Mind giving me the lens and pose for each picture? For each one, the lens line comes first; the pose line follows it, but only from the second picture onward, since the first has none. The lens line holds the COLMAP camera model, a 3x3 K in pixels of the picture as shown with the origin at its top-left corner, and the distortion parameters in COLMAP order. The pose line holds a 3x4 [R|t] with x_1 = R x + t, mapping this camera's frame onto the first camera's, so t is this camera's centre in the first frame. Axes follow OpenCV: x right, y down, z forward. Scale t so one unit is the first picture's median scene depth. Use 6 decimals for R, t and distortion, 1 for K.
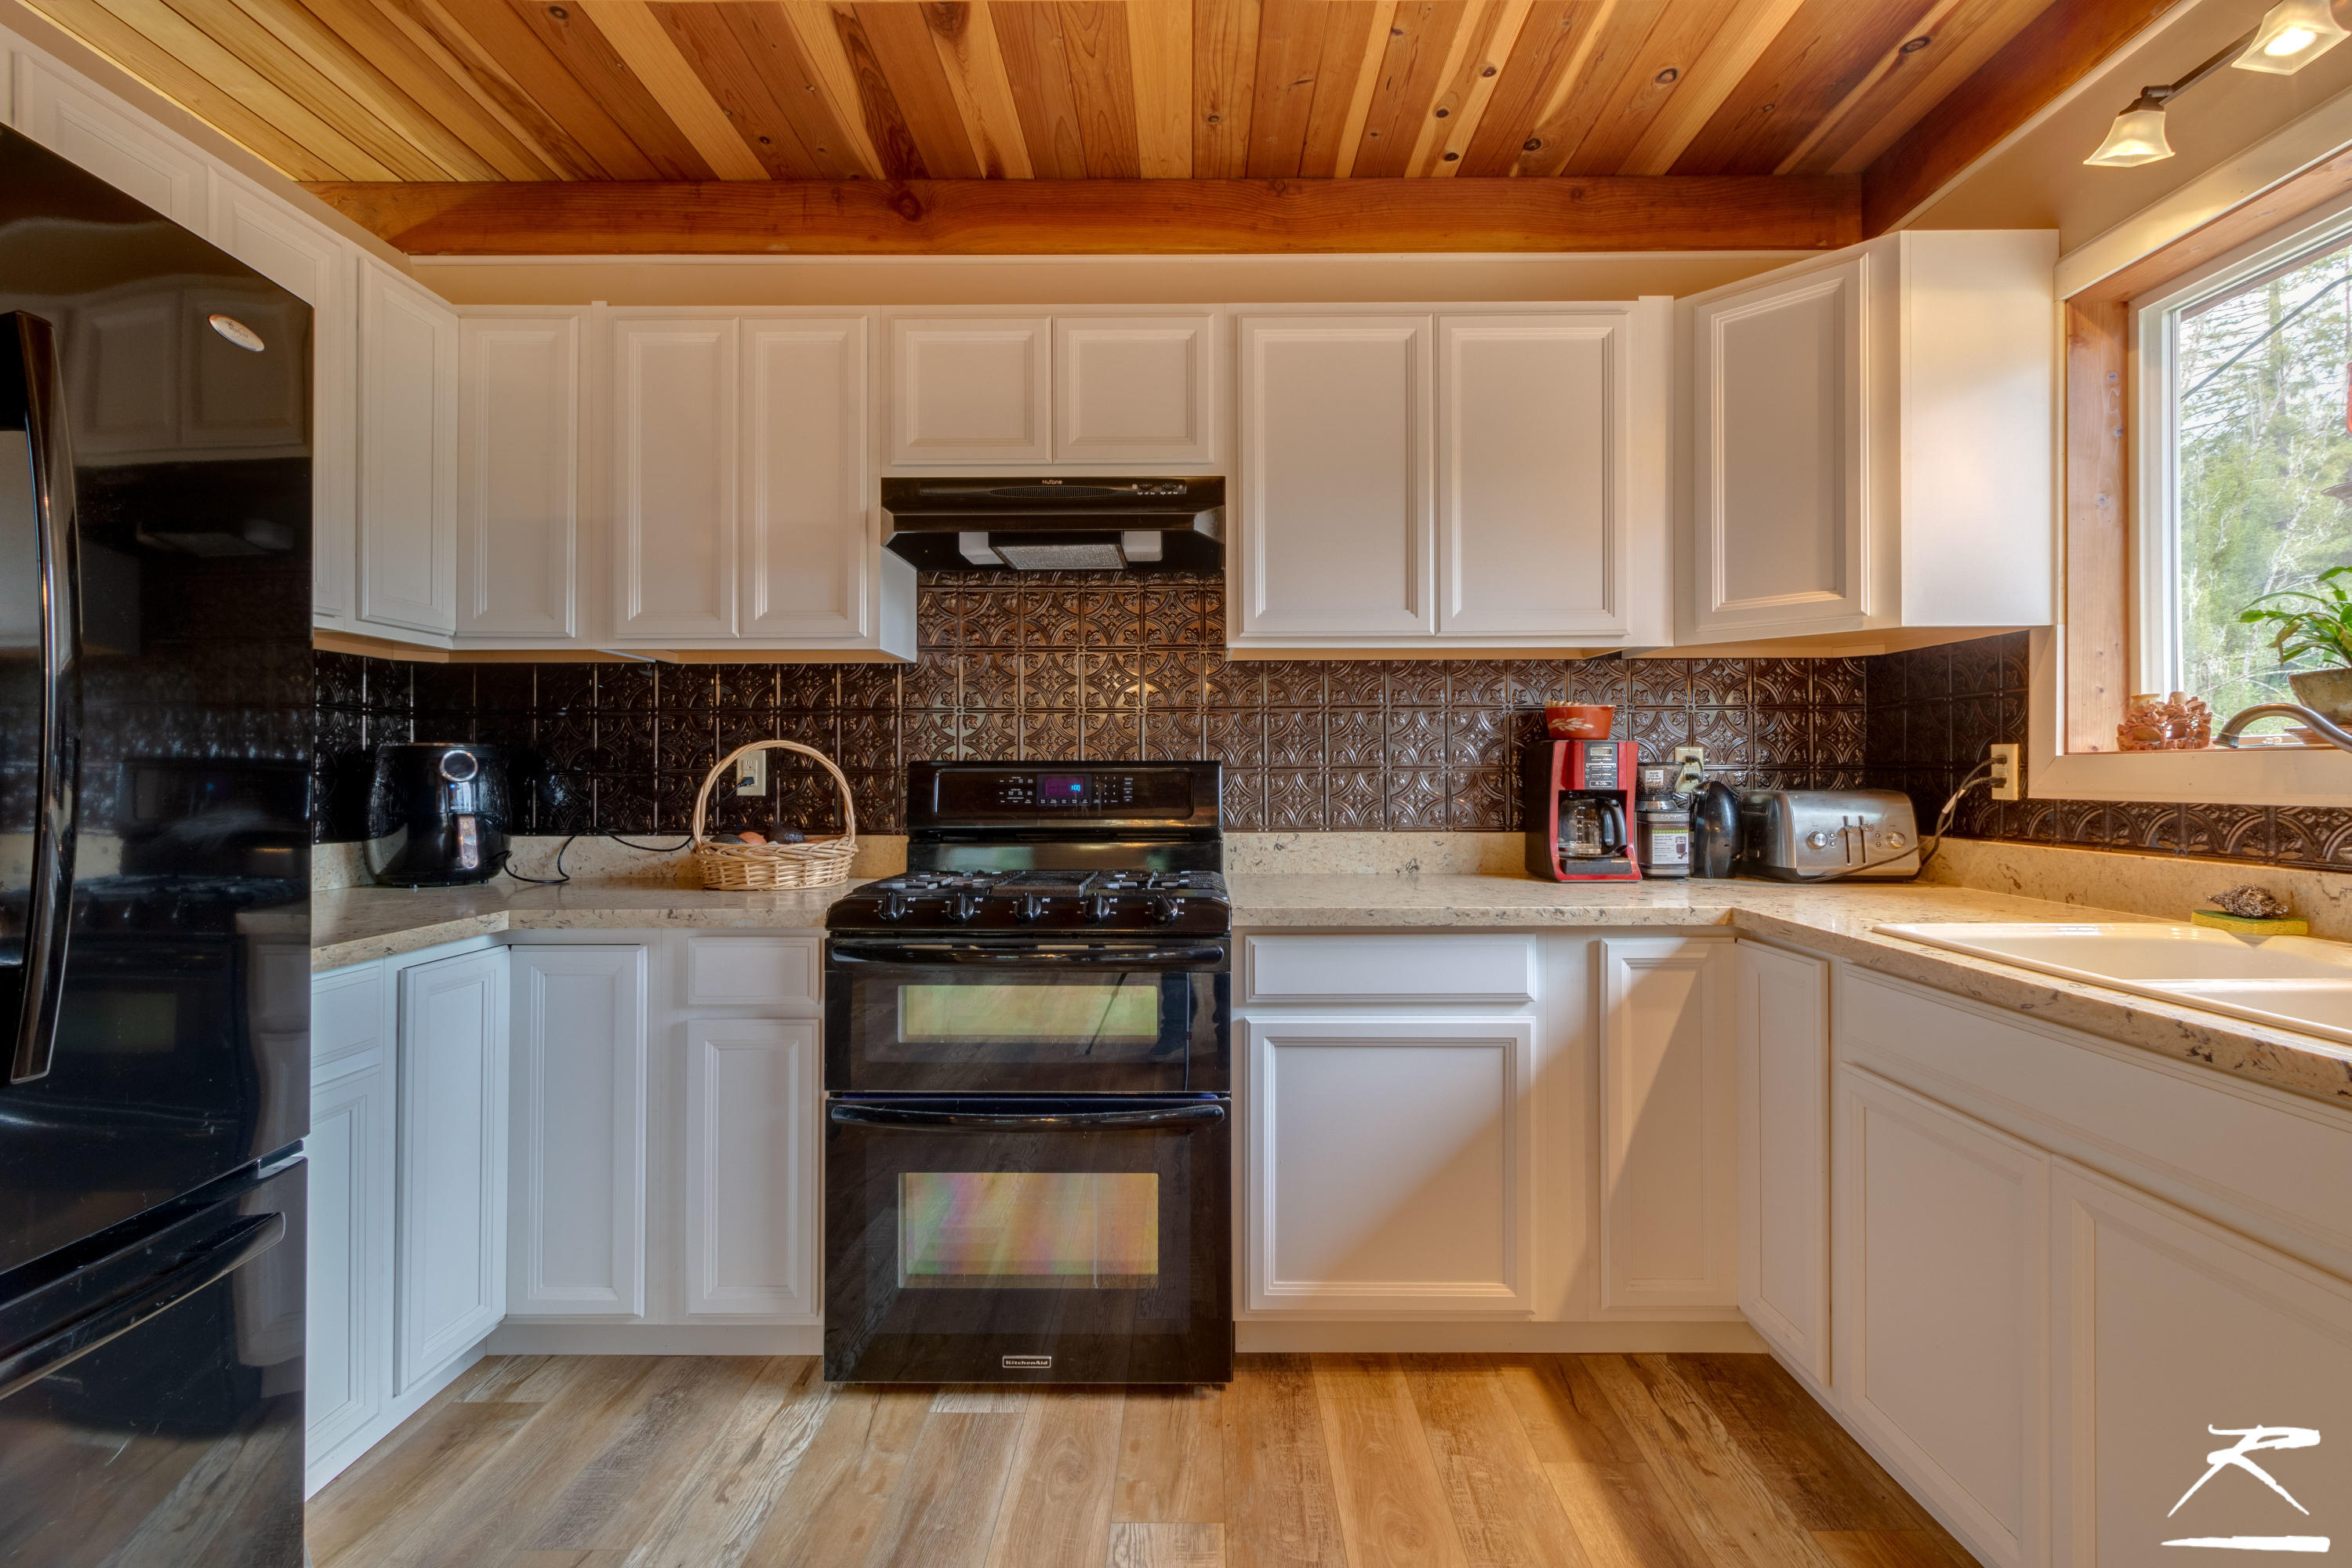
lens RADIAL K [[1084.6, 0, 1180.9], [0, 1084.6, 772.8], [0, 0, 1]] dist [-0.002901, -0.000012]
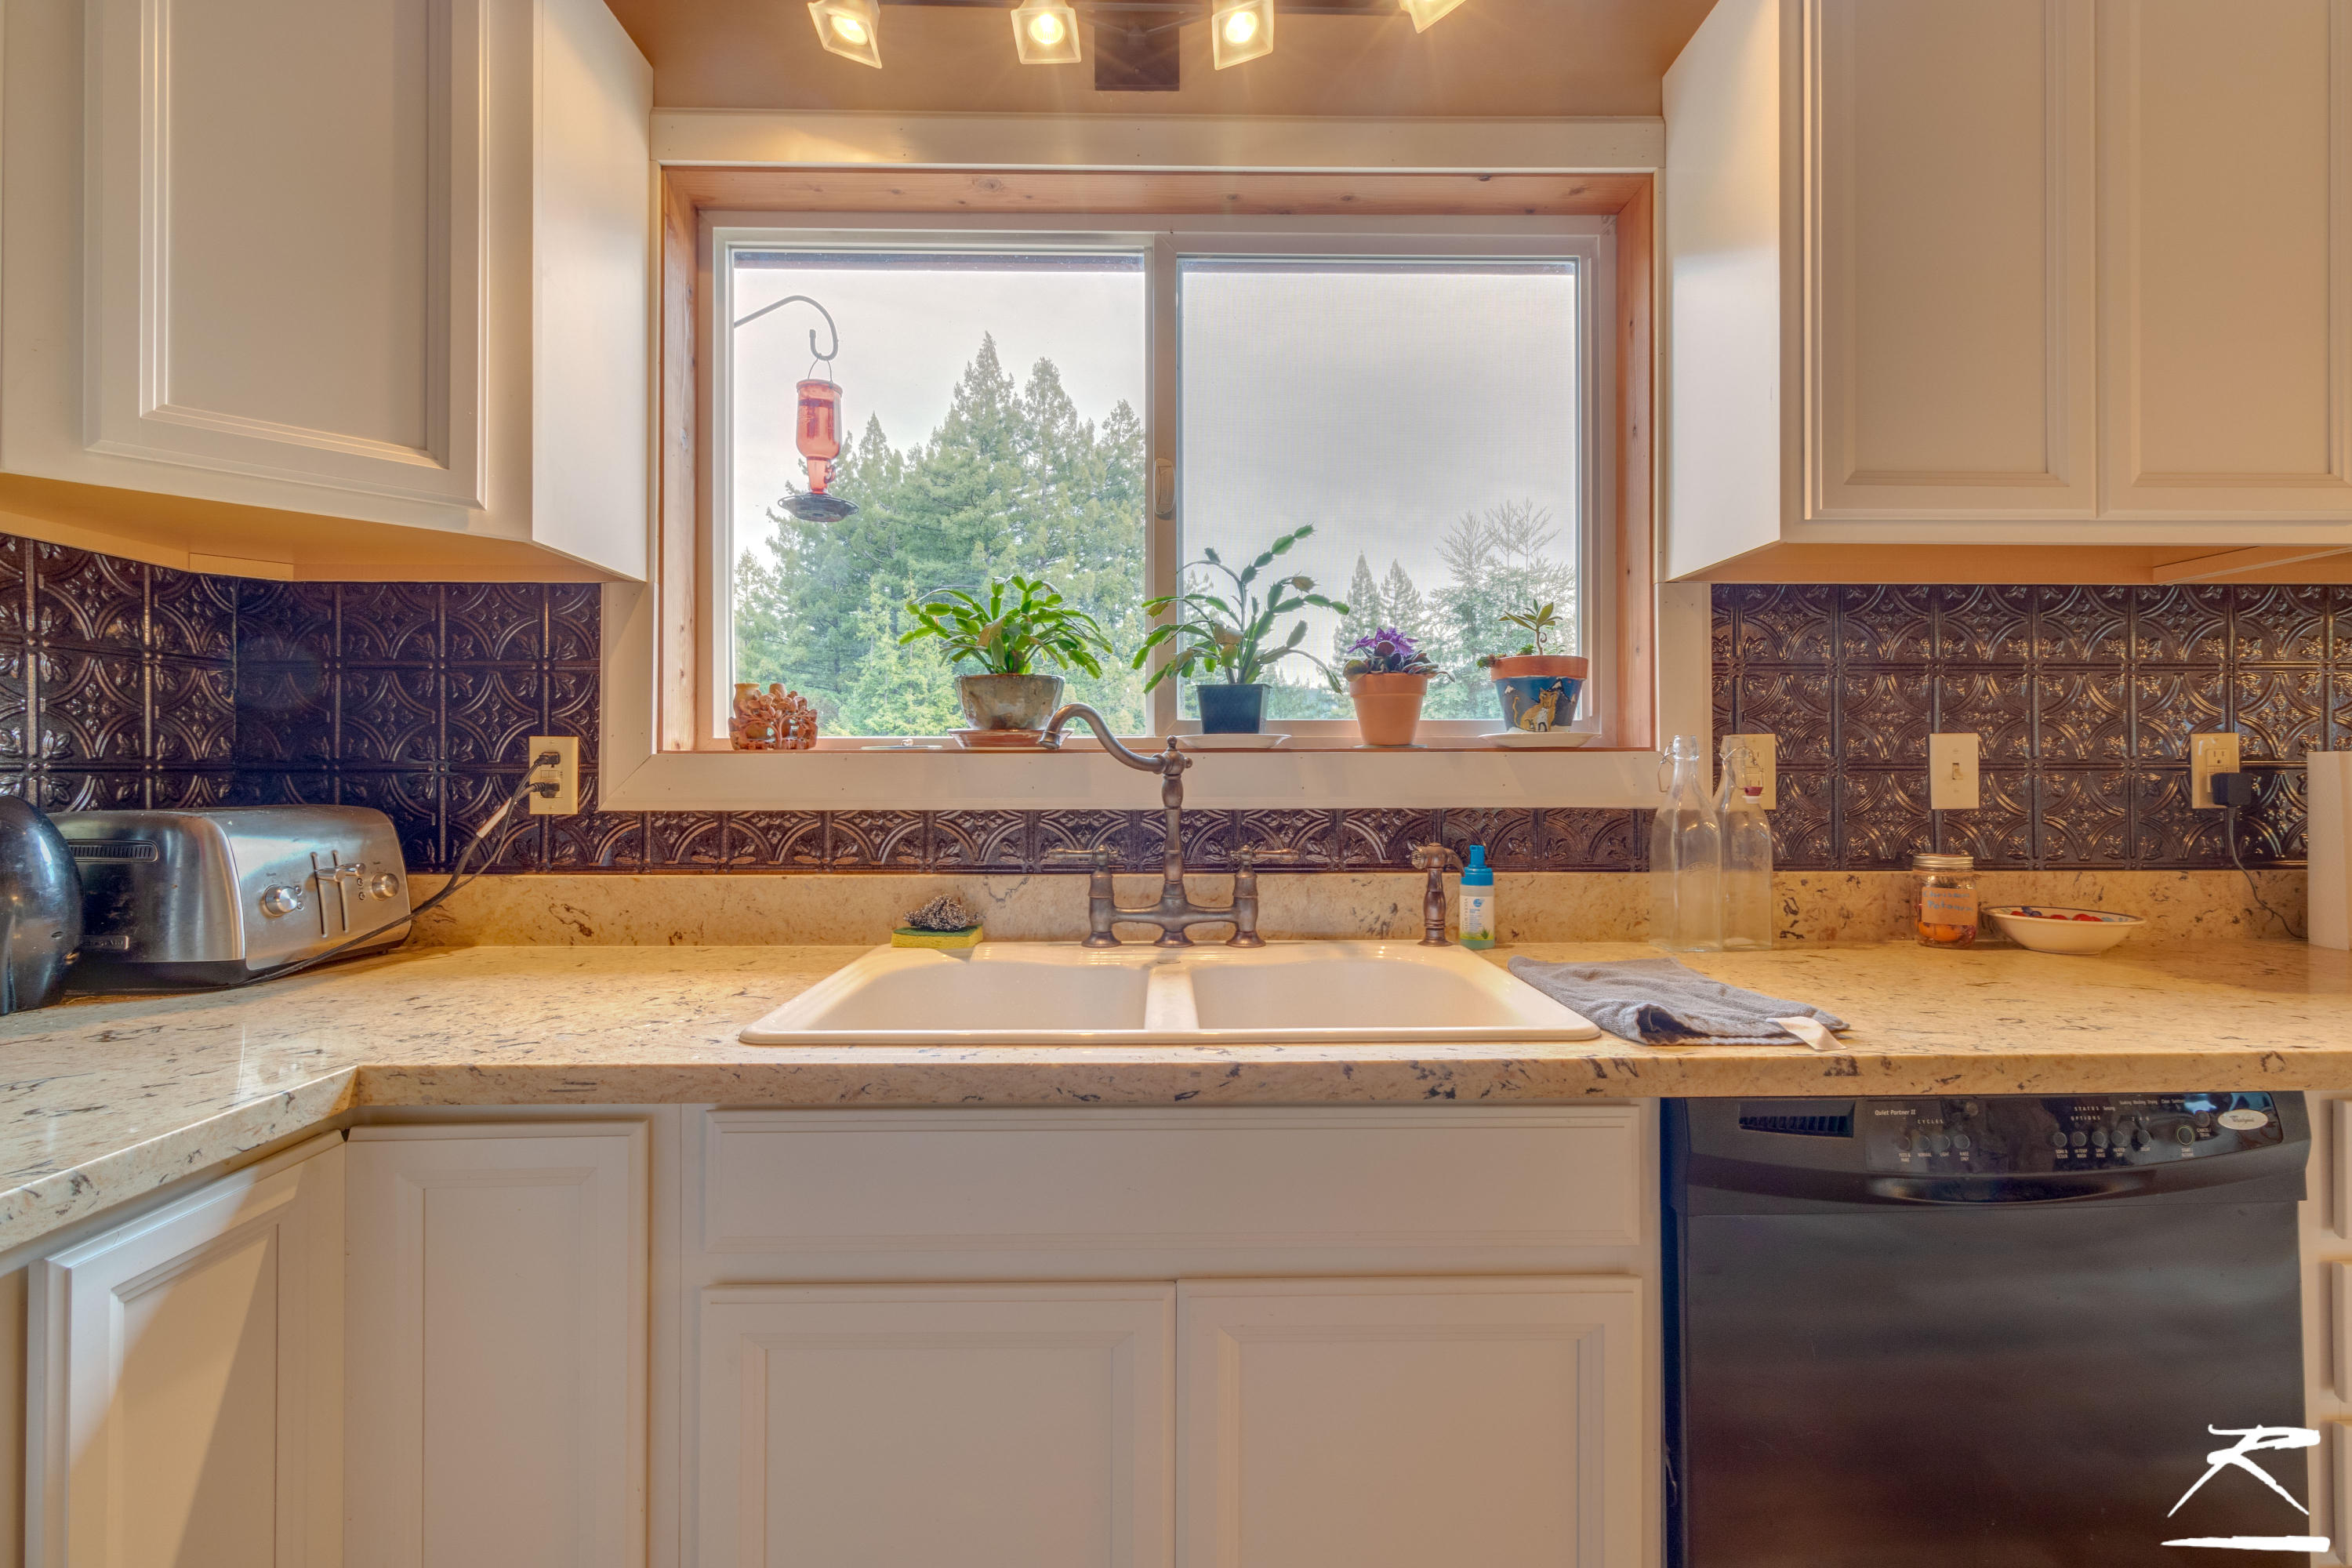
lens RADIAL K [[1084.6, 0, 1181.0], [0, 1084.6, 770.0], [0, 0, 1]] dist [-0.002901, -0.000012]
pose [[-0.038121, 0.006563, 0.999252, 0.031068], [0.000042, 0.999978, -0.006566, 0.000495], [-0.999273, -0.000208, -0.038120, 0.652109]]
